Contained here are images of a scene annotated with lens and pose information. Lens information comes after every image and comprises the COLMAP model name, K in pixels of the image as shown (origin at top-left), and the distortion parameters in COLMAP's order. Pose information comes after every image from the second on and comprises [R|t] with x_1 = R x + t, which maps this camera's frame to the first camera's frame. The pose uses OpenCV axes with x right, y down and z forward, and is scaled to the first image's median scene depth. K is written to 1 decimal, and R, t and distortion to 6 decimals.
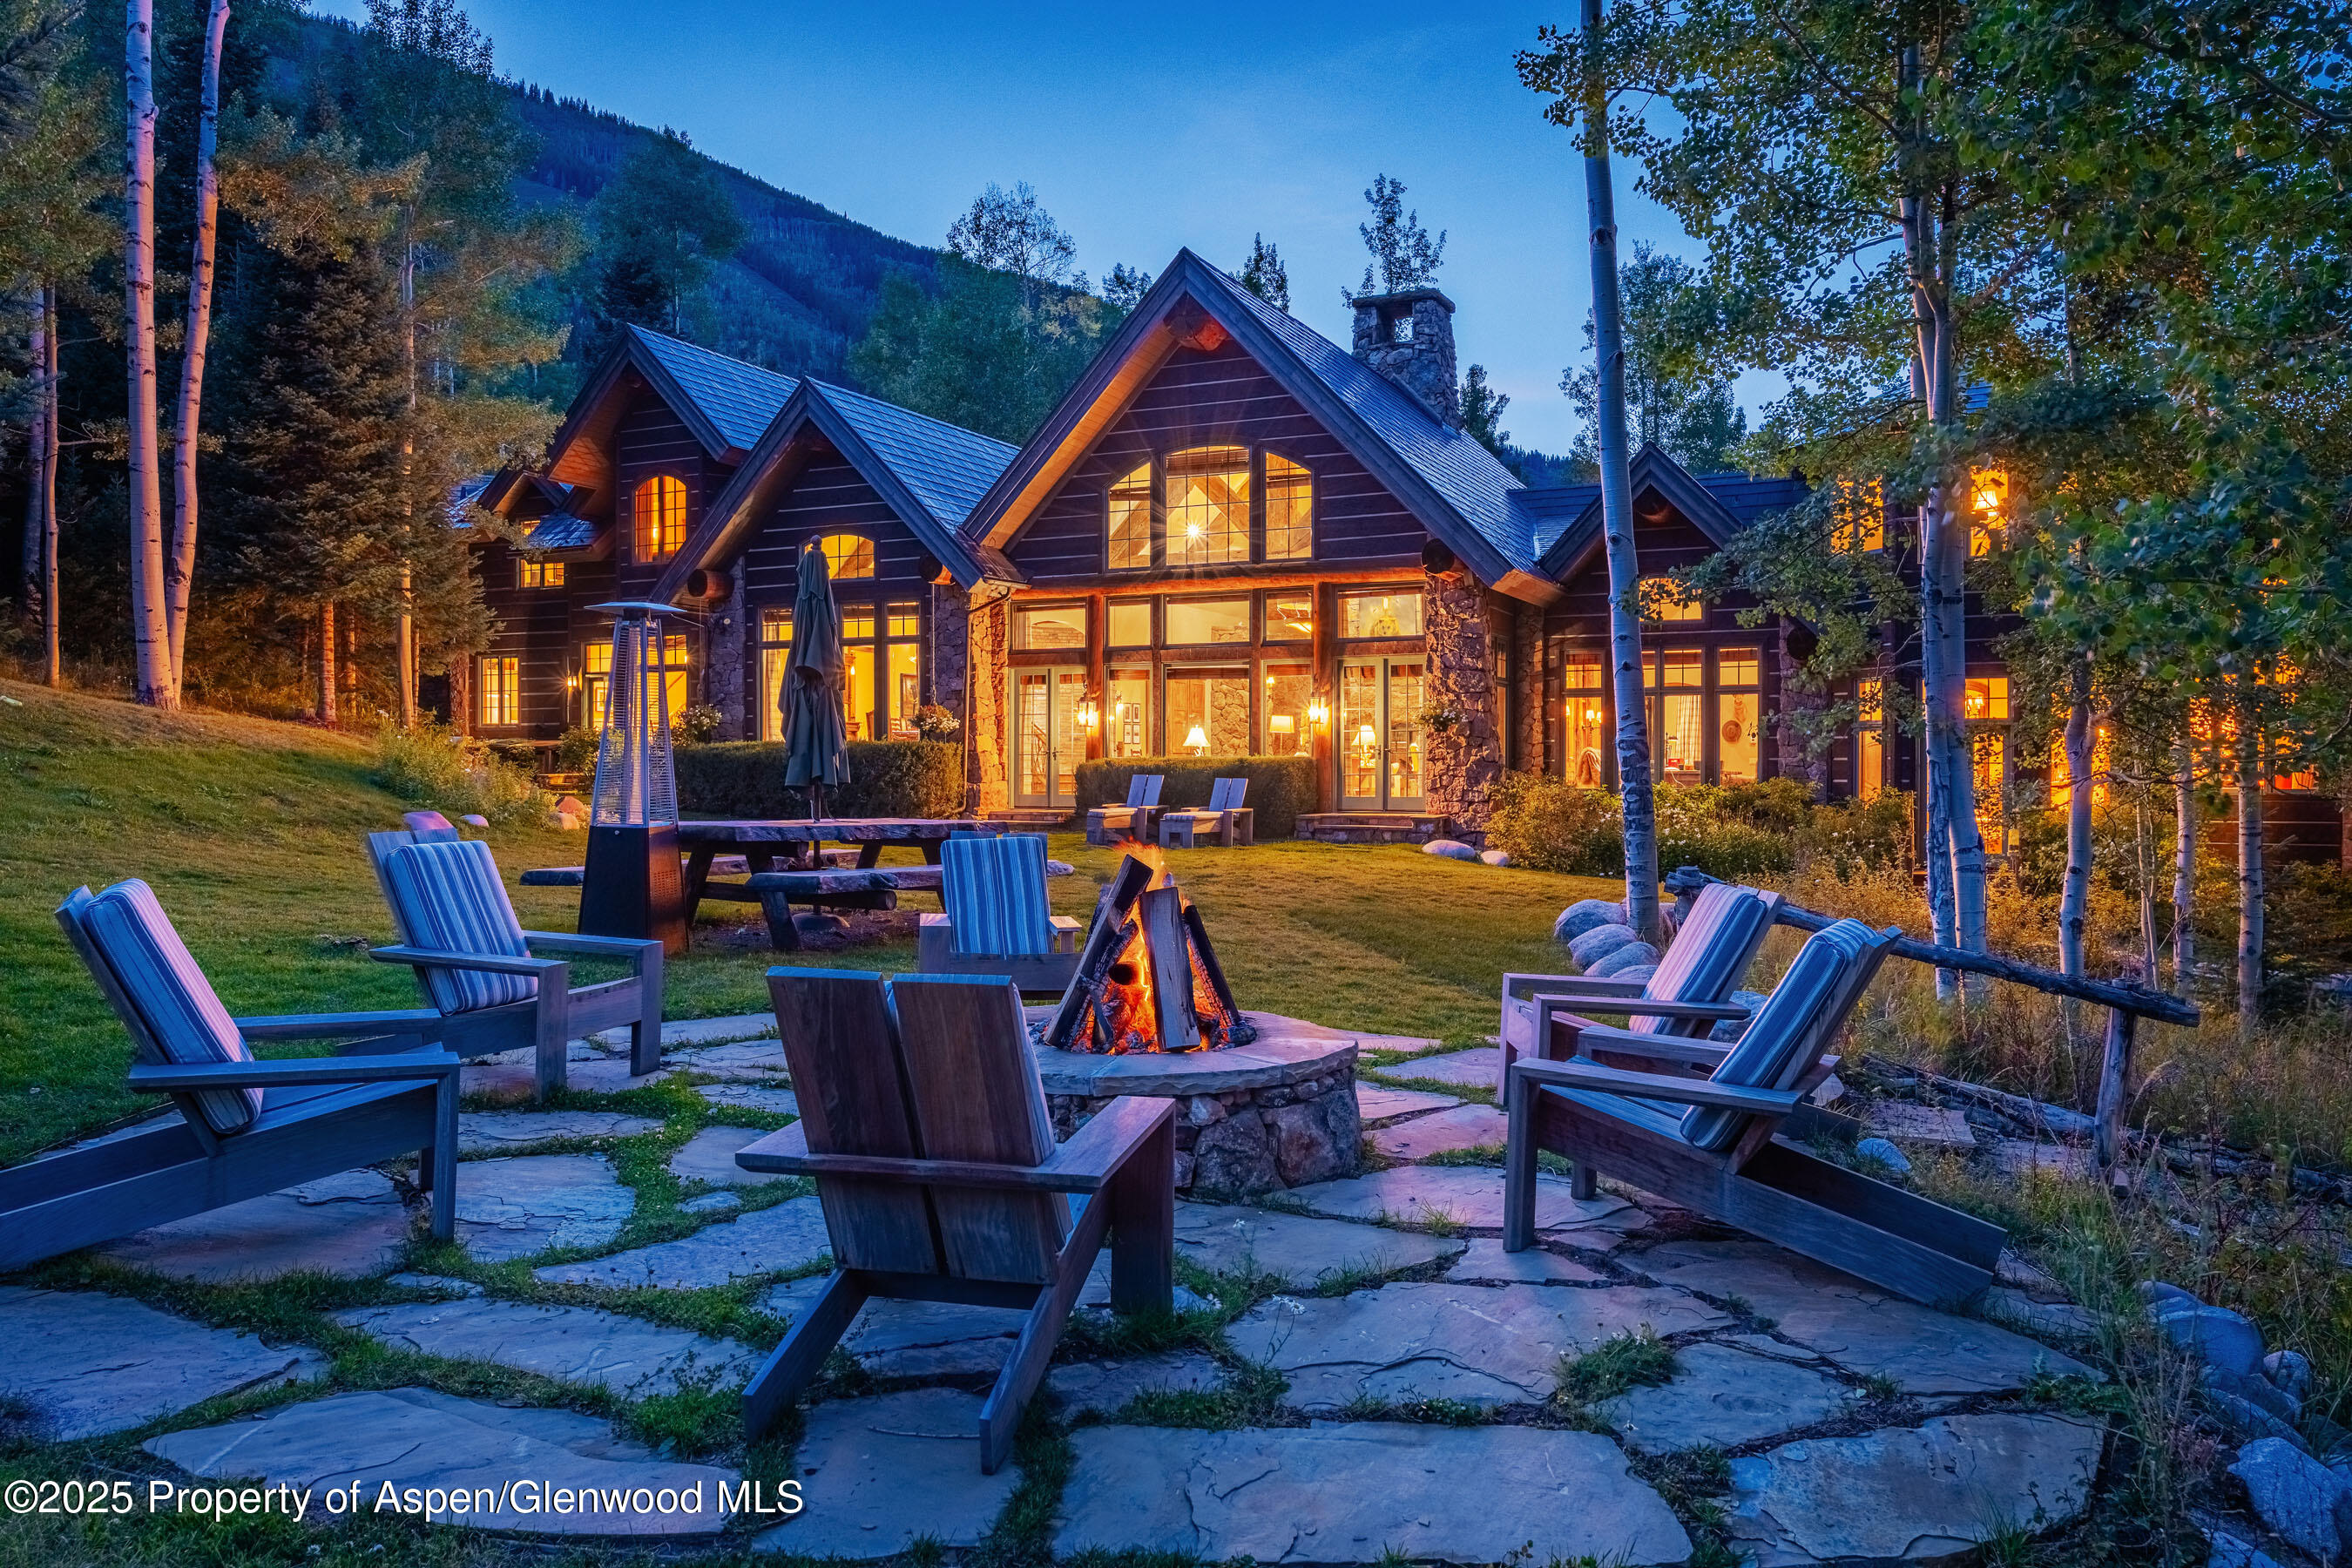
lens RADIAL K [[1723.7, 0, 1182.8], [0, 1723.7, 794.6], [0, 0, 1]] dist [-0.003639, 0.002121]
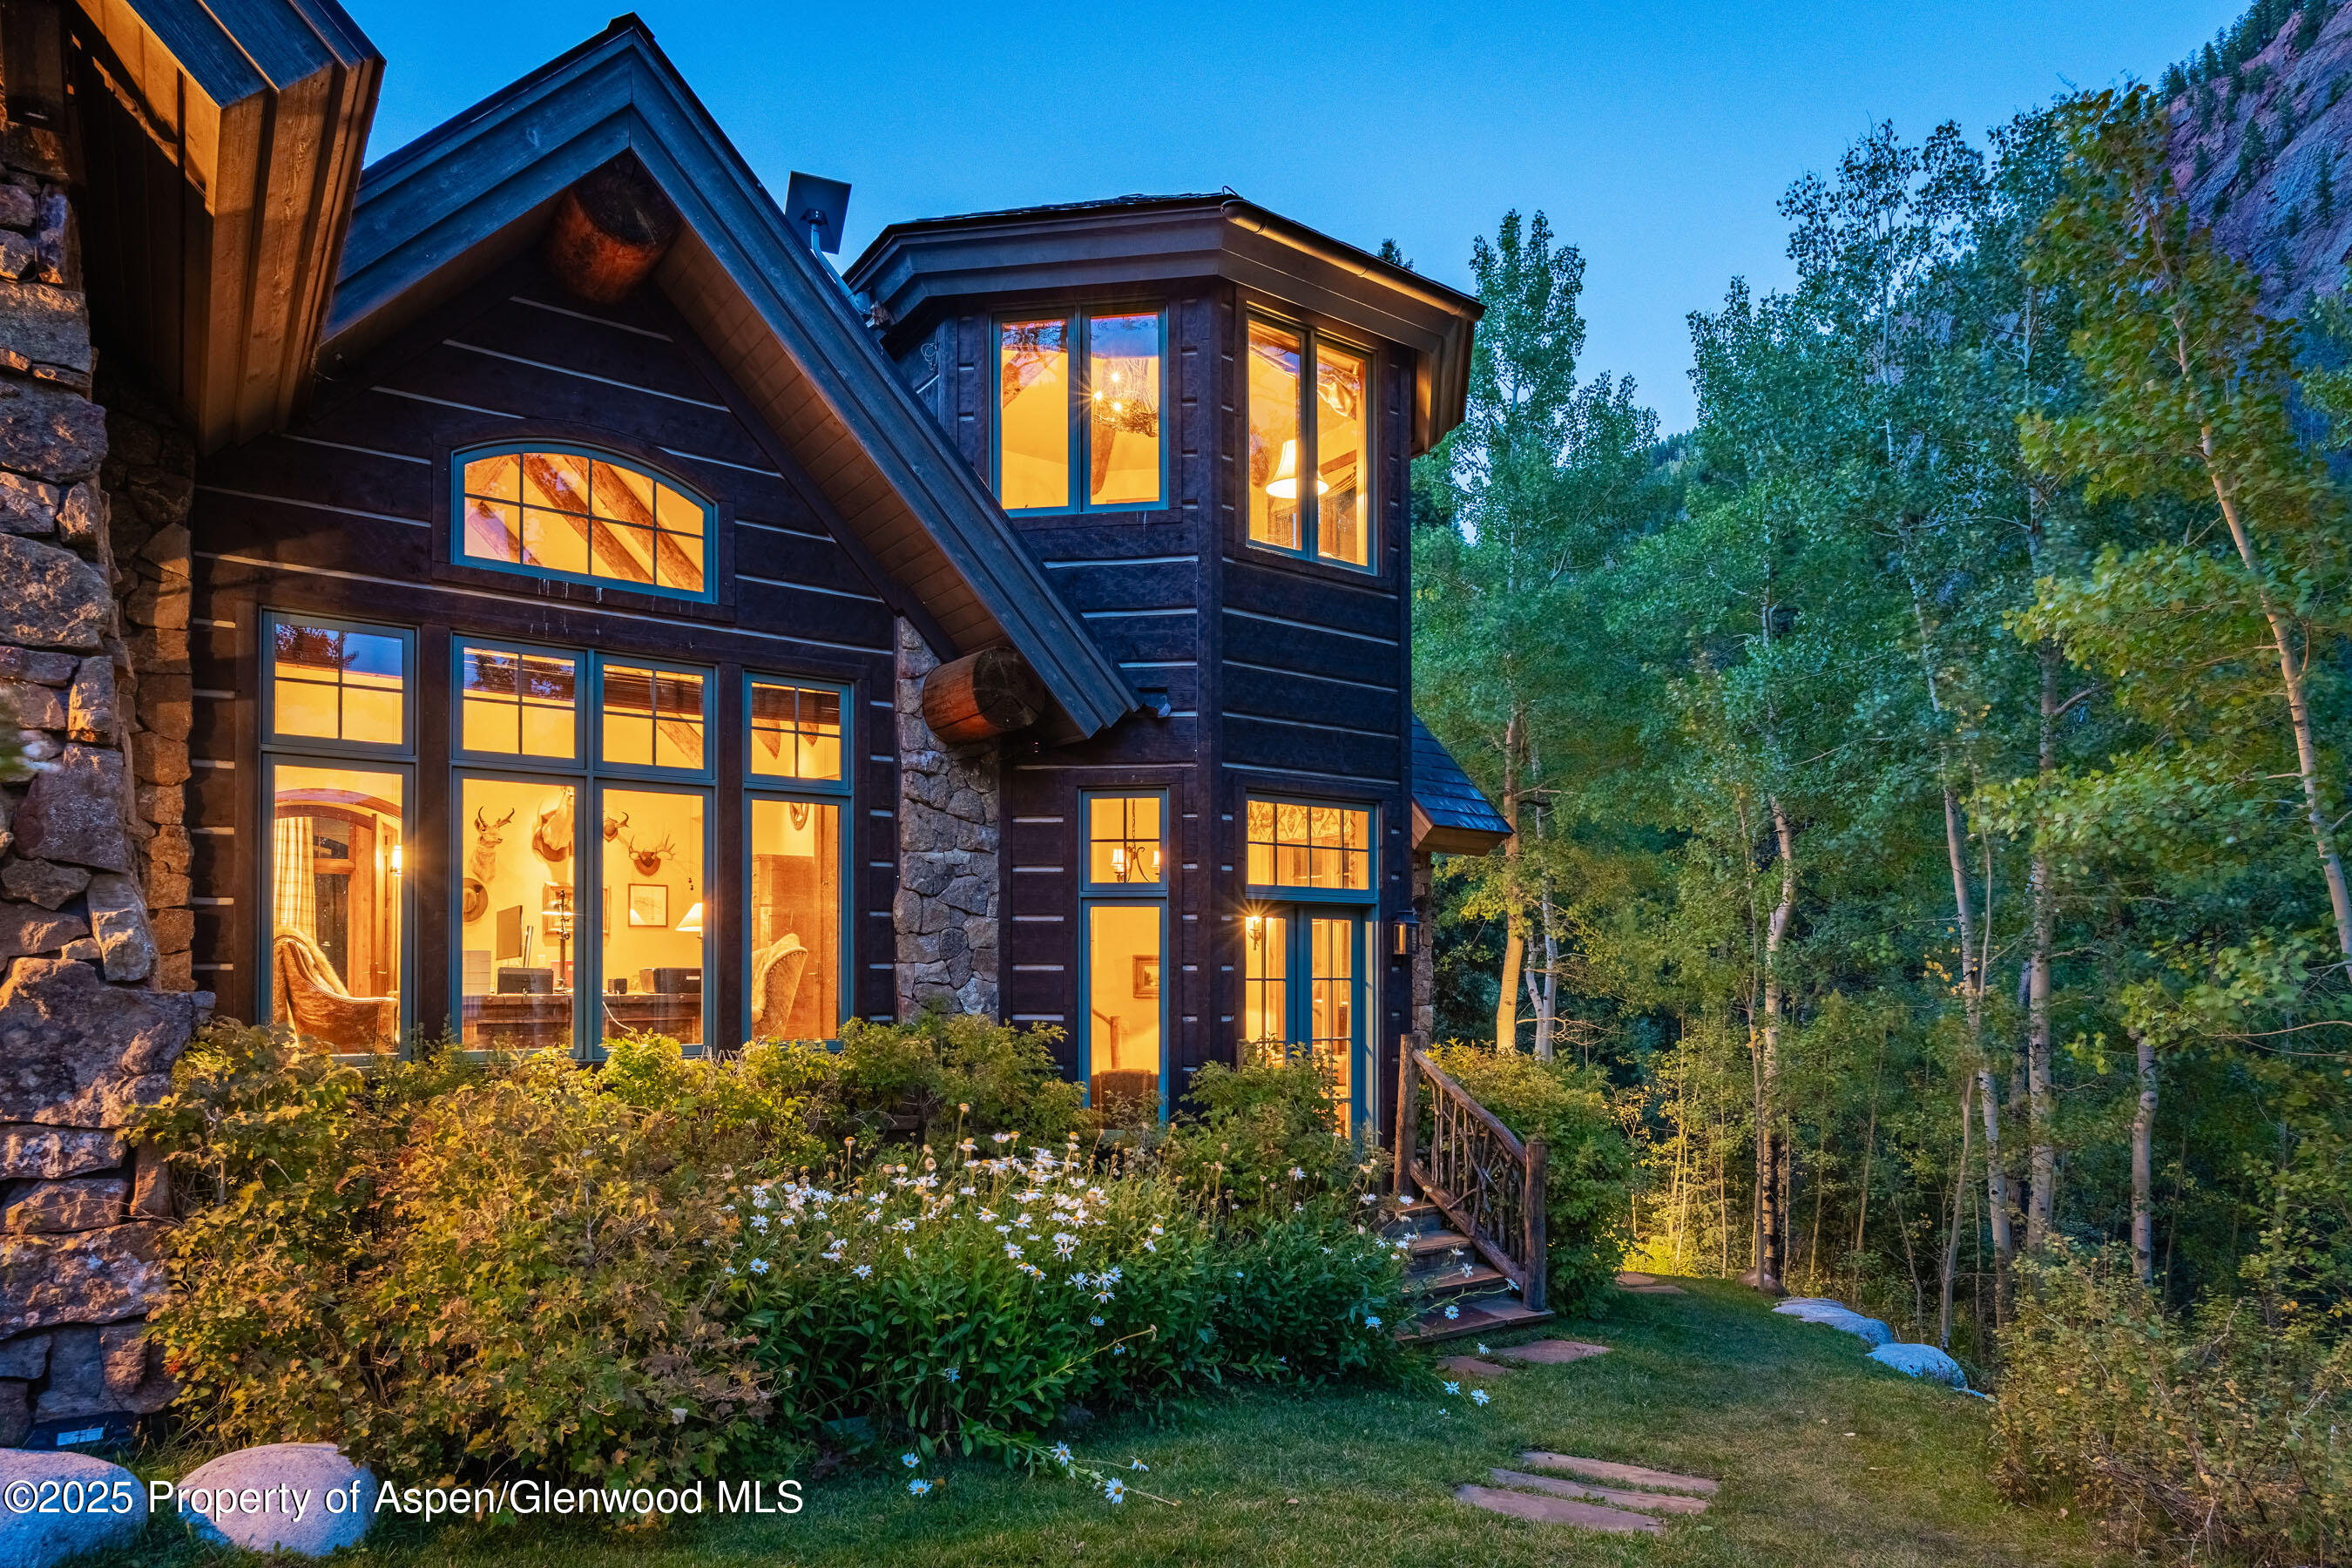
lens RADIAL K [[1390.4, 0, 1207.3], [0, 1390.4, 972.7], [0, 0, 1]] dist [-0.005633, -0.000744]
pose [[0.452915, -0.003654, 0.891546, 0.075815], [0.003821, 0.999990, 0.002157, -0.018723], [-0.891546, 0.002430, 0.452924, 0.732176]]
